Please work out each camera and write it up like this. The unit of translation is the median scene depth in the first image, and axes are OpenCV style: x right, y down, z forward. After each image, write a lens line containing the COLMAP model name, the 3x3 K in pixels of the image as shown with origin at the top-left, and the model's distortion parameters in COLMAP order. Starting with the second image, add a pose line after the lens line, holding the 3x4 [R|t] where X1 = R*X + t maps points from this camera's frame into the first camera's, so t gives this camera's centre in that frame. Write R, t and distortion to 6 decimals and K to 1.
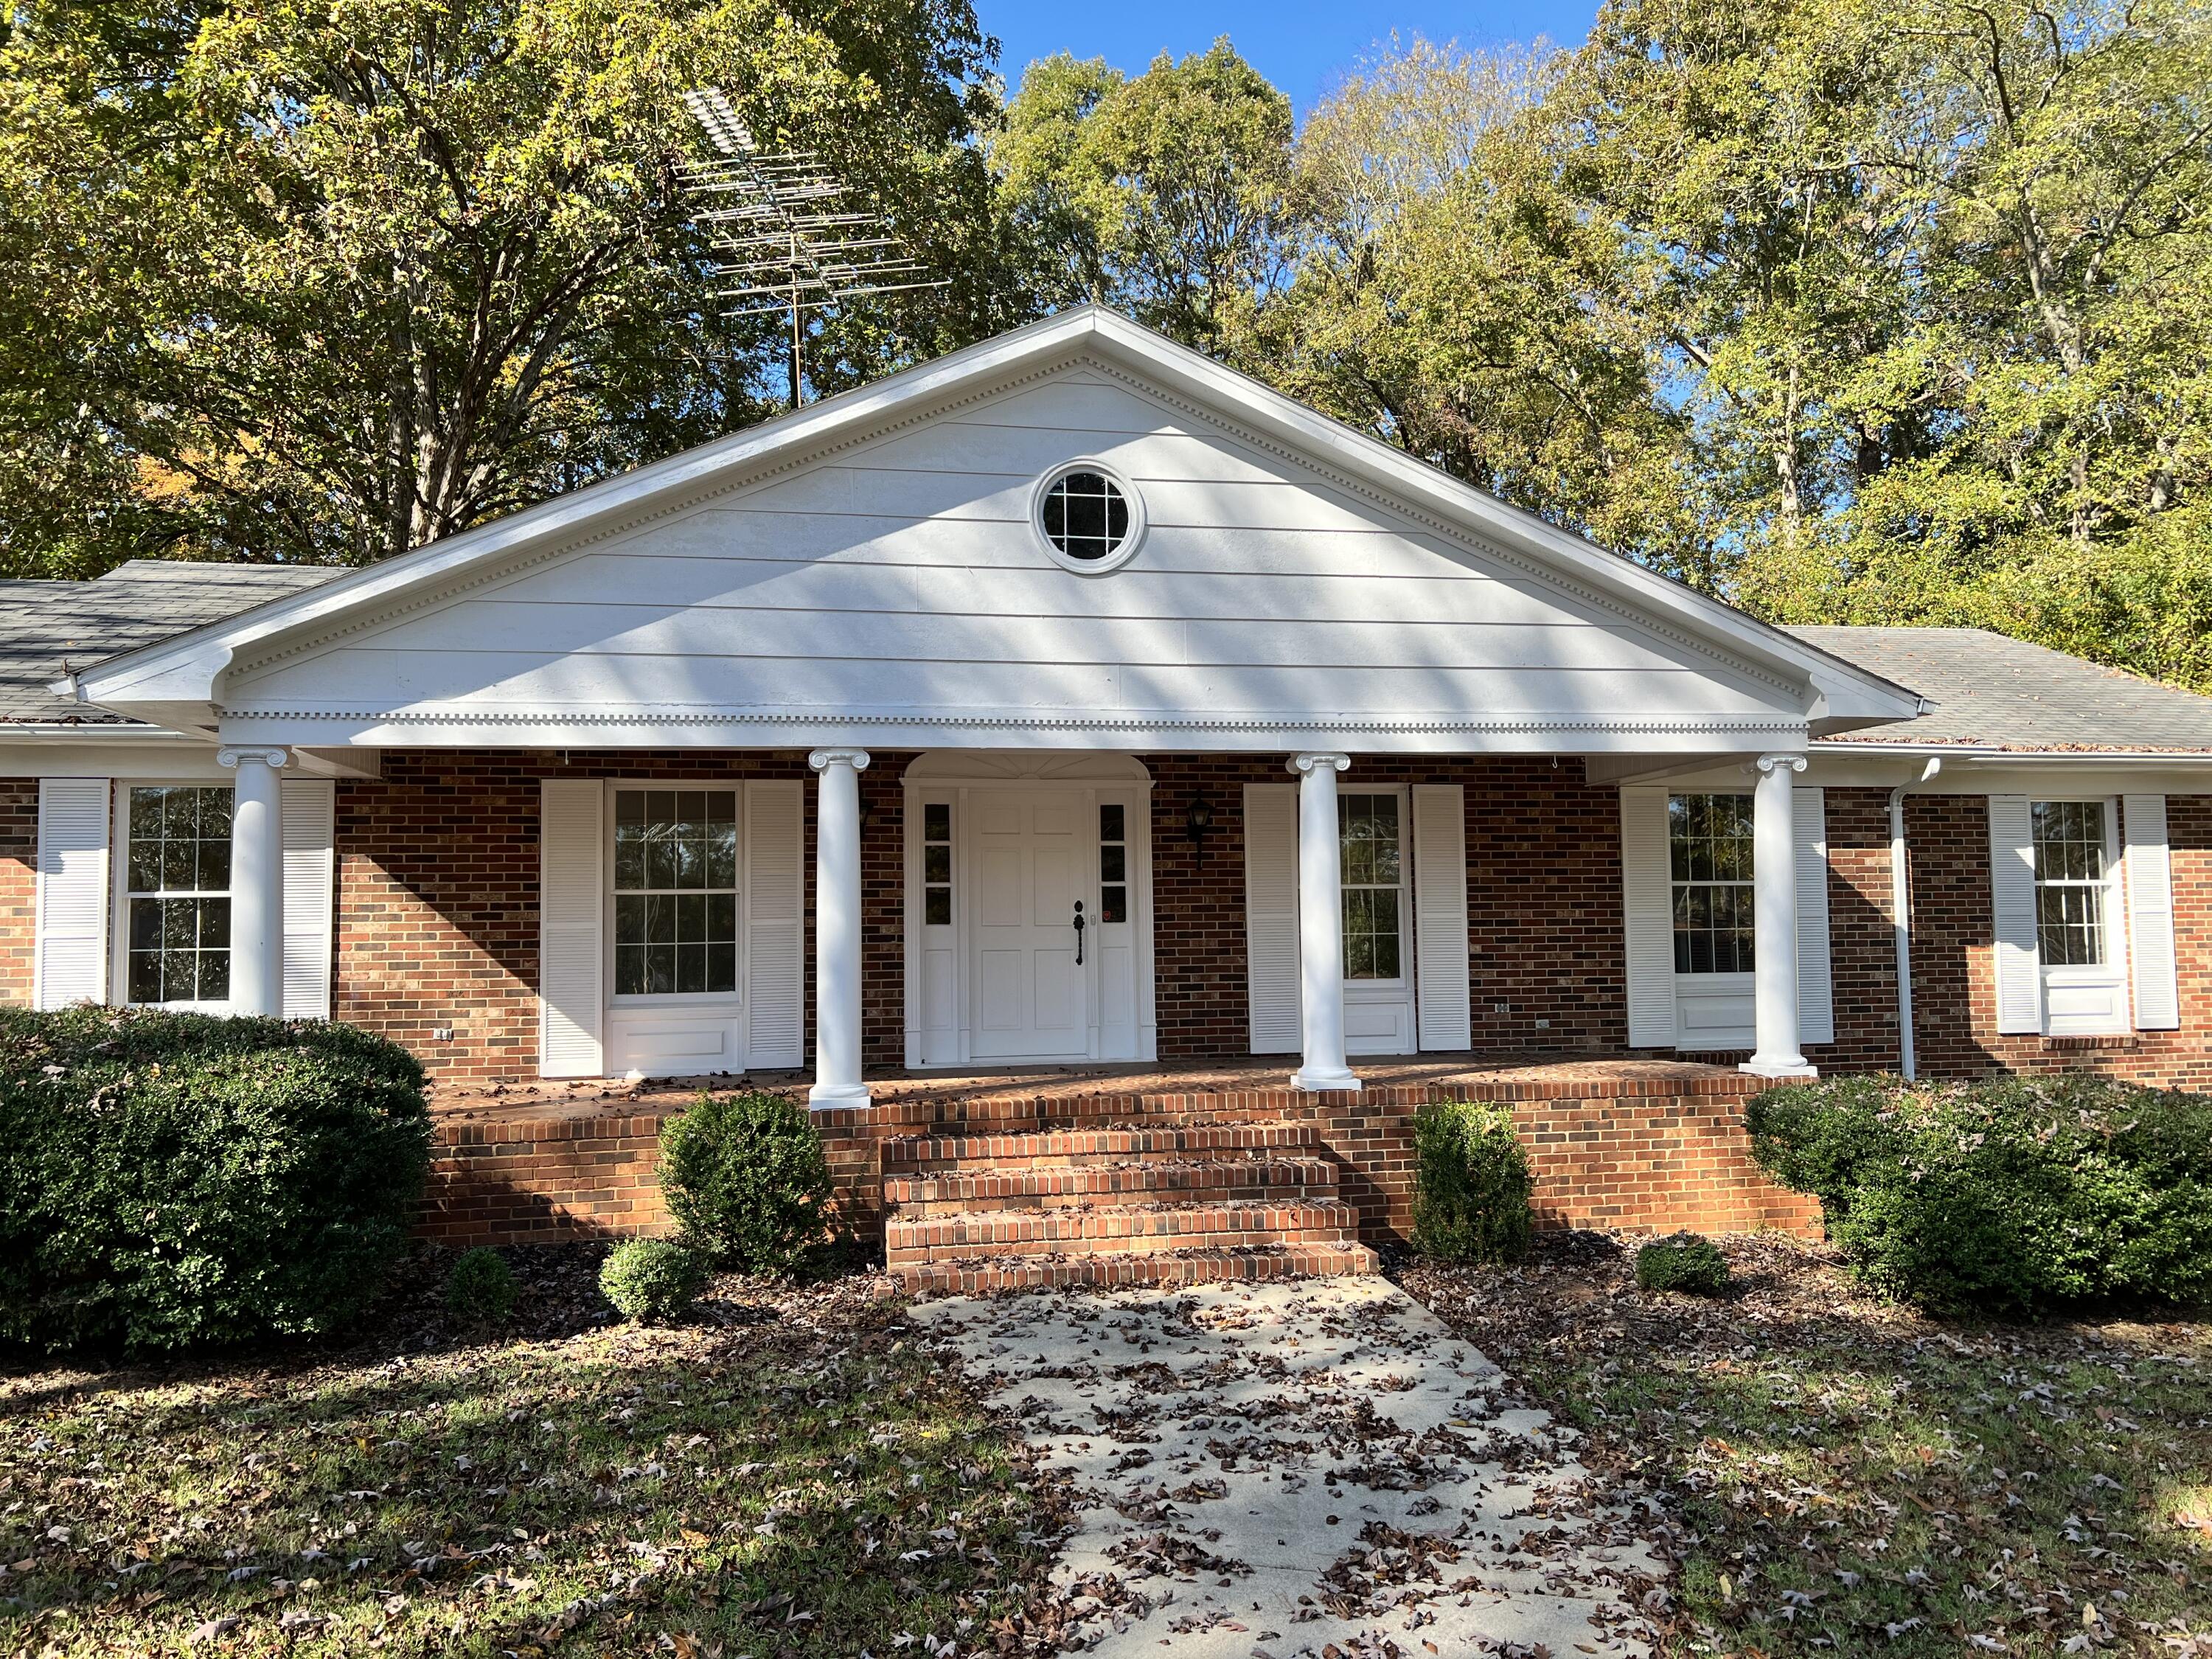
lens RADIAL K [[1677.3, 0, 1112.7], [0, 1677.3, 831.3], [0, 0, 1]] dist [0.069365, 0.001045]
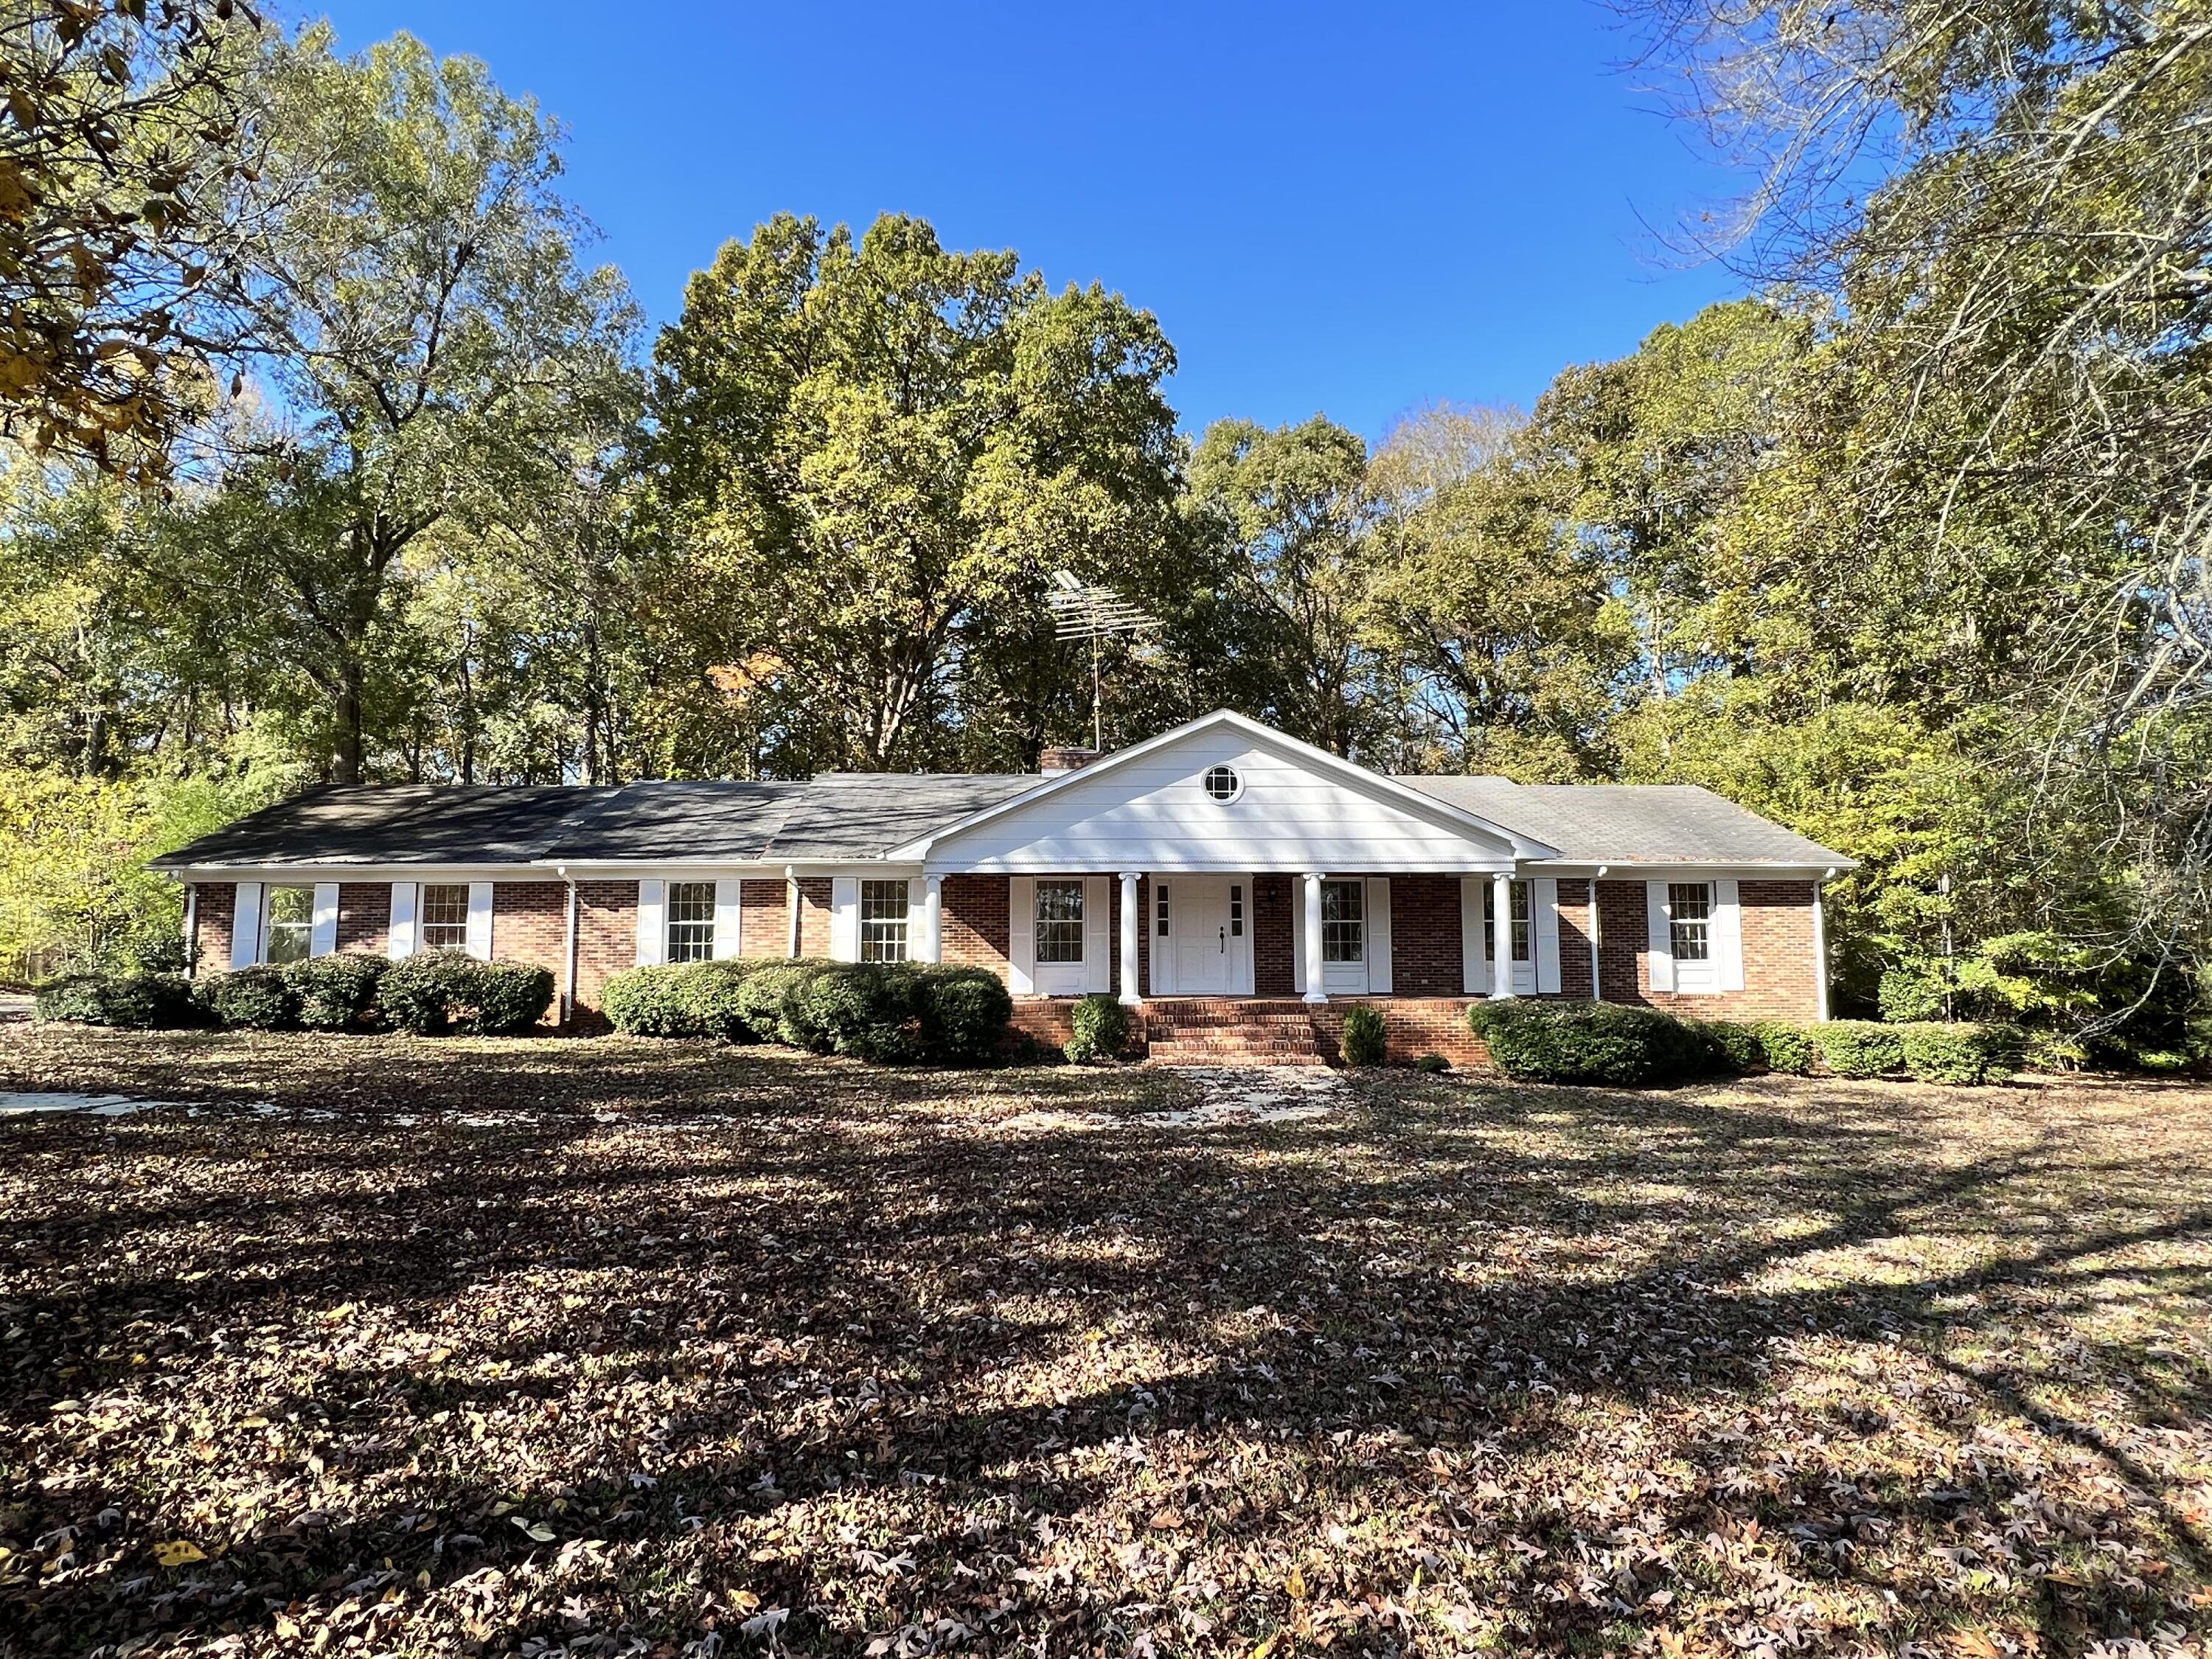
lens RADIAL K [[1157.0, 0, 1103.8], [0, 1157.0, 825.0], [0, 0, 1]] dist [0.003267, 0.000133]
pose [[0.990257, -0.000500, -0.139252, 0.045864], [-0.003869, 0.999509, -0.031105, -0.055777], [0.139199, 0.031341, 0.989768, -0.703795]]
